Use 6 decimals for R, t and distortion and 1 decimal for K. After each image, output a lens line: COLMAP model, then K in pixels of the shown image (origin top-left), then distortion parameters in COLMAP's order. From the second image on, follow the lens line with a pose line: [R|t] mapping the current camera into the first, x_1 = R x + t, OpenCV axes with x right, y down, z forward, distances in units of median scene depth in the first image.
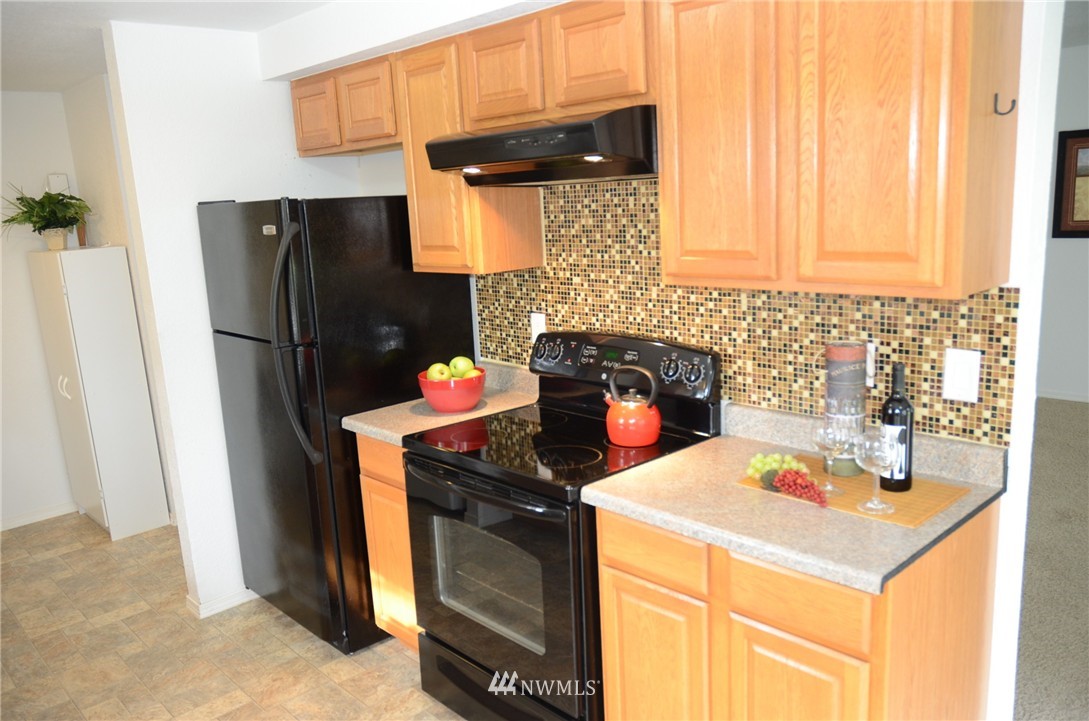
lens RADIAL K [[842.2, 0, 541.8], [0, 842.2, 366.6], [0, 0, 1]] dist [-0.004464, 0.003649]
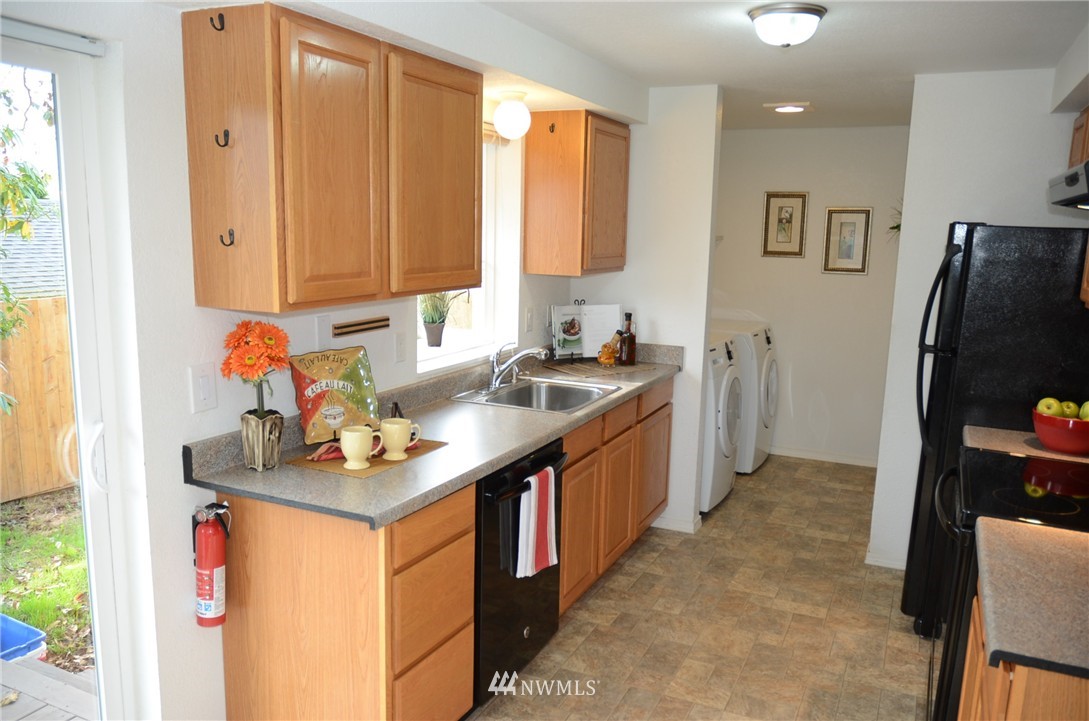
lens RADIAL K [[842.2, 0, 541.7], [0, 842.2, 361.0], [0, 0, 1]] dist [-0.004464, 0.003649]
pose [[0.385690, 0.214623, -0.897318, 0.479030], [-0.228965, 0.964409, 0.132255, -0.036264], [0.893766, 0.154445, 0.421104, 0.035812]]
